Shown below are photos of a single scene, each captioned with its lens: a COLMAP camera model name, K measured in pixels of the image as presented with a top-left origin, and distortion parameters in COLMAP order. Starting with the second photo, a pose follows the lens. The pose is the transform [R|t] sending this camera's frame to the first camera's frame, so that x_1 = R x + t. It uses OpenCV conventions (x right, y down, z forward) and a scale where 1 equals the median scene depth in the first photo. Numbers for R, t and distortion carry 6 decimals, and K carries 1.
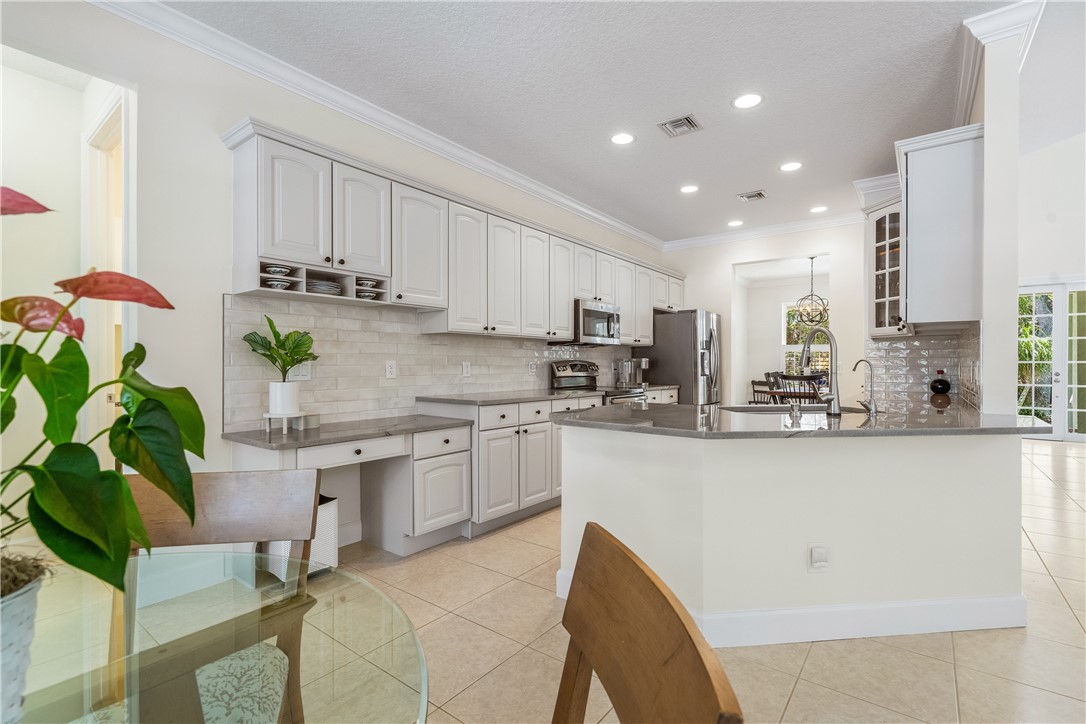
lens RADIAL K [[494.9, 0, 543.9], [0, 494.9, 363.3], [0, 0, 1]] dist [-0.003843, 0.000427]
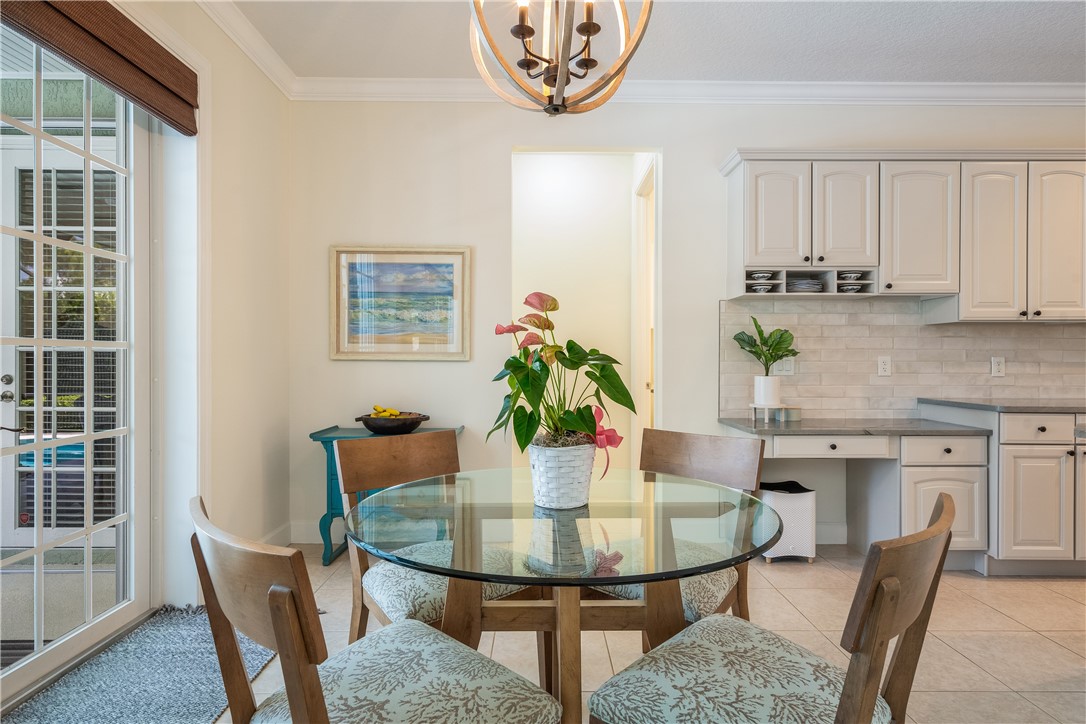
lens RADIAL K [[709.0, 0, 543.0], [0, 709.0, 362.0], [0, 0, 1]] dist [0.041761, 0.000013]
pose [[0.630904, 0.003234, -0.775854, 0.339753], [-0.000772, 0.999993, 0.003541, 0.000971], [0.775861, -0.001635, 0.630902, -0.337485]]
